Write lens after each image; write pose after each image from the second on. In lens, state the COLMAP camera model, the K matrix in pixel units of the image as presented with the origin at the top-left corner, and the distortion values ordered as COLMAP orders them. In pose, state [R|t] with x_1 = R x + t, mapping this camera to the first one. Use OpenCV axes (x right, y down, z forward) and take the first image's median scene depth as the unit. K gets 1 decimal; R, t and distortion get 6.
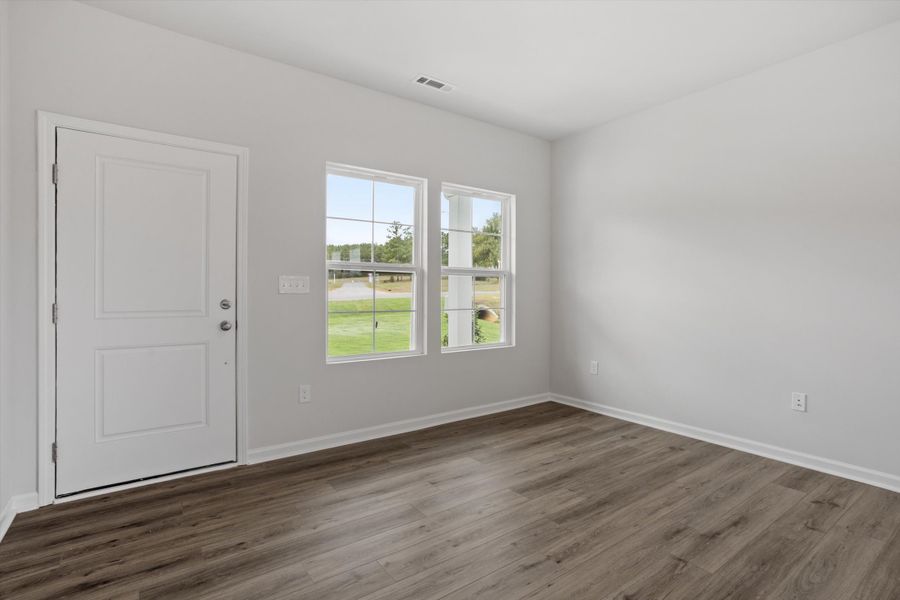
lens RADIAL K [[438.2, 0, 449.7], [0, 438.2, 289.9], [0, 0, 1]] dist [-0.036283, 0.018690]
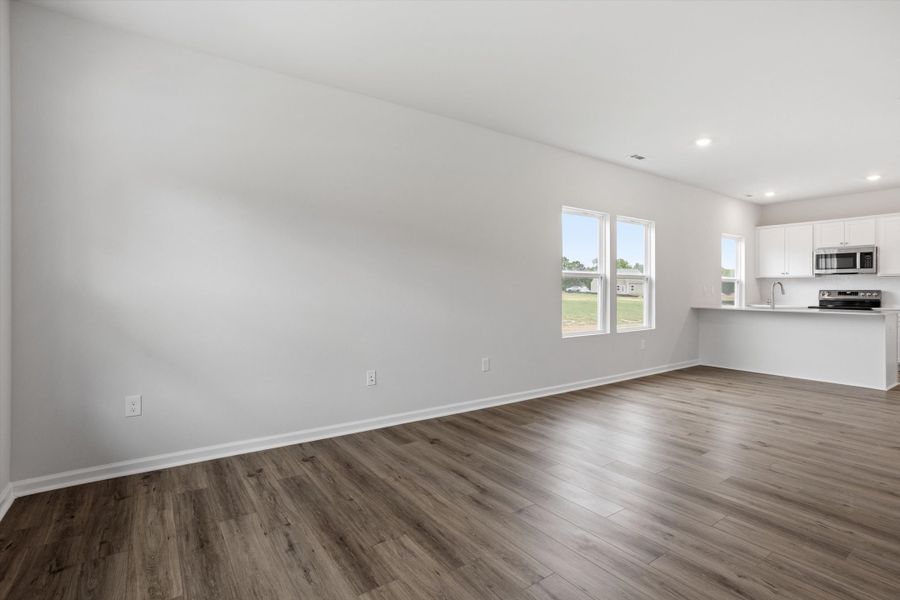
lens RADIAL K [[440.7, 0, 447.3], [0, 440.7, 288.2], [0, 0, 1]] dist [-0.042396, 0.025948]
pose [[0.022271, -0.001113, 0.999751, -0.440817], [-0.005411, 0.999985, 0.001234, -0.000688], [-0.999737, -0.005437, 0.022265, 0.749626]]
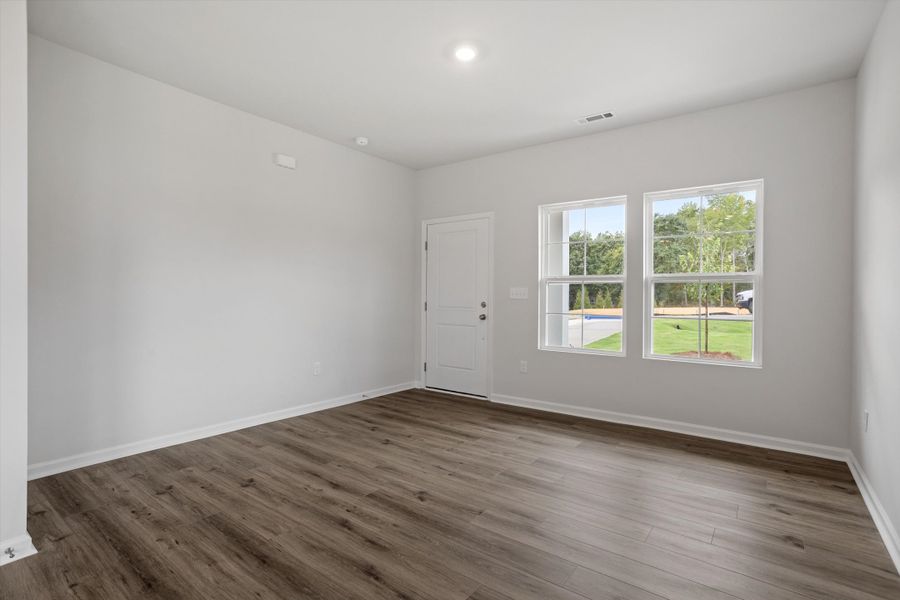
lens RADIAL K [[438.2, 0, 450.2], [0, 438.2, 294.4], [0, 0, 1]] dist [-0.036283, 0.018690]
pose [[0.295406, -0.005107, -0.955358, 1.083887], [-0.004858, 0.999965, -0.006847, 0.004266], [0.955360, 0.006663, 0.295370, 0.343965]]
